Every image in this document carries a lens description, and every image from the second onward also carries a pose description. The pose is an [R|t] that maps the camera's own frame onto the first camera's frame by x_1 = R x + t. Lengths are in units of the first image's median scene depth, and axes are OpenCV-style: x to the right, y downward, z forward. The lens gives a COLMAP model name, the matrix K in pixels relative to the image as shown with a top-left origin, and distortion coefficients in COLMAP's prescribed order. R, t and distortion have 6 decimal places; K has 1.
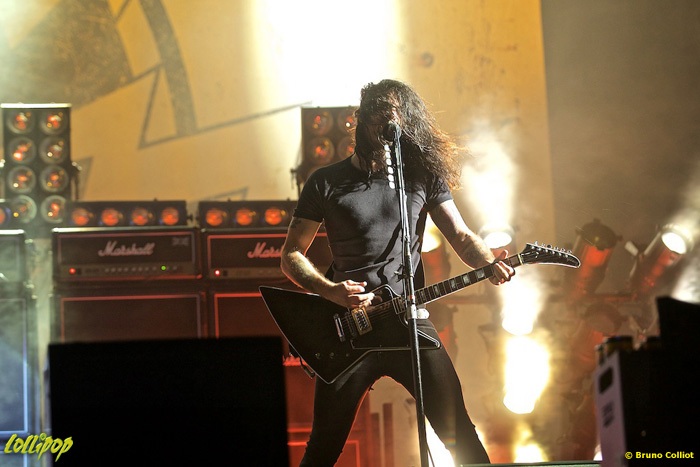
lens RADIAL K [[2104.9, 0, 350.0], [0, 2104.9, 233.5], [0, 0, 1]] dist [0.039888, -10.632941]
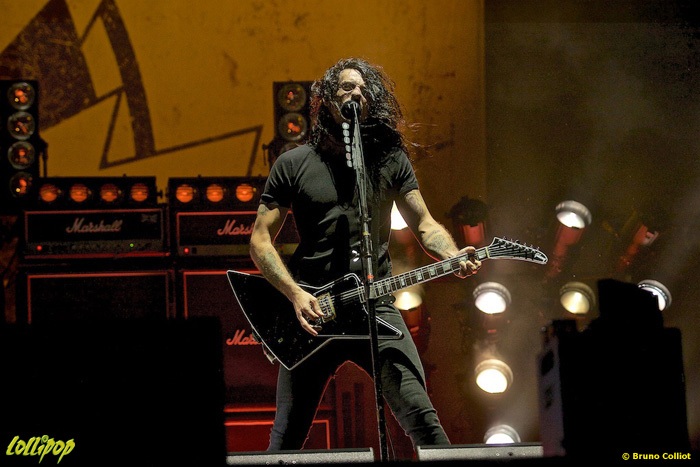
lens RADIAL K [[1813.7, 0, 350.0], [0, 1813.7, 233.5], [0, 0, 1]] dist [-0.049810, -0.394950]
pose [[0.999118, 0.011658, 0.040329, -0.020405], [-0.010698, 0.999656, -0.023940, 0.030132], [-0.040594, 0.023487, 0.998900, 0.143316]]
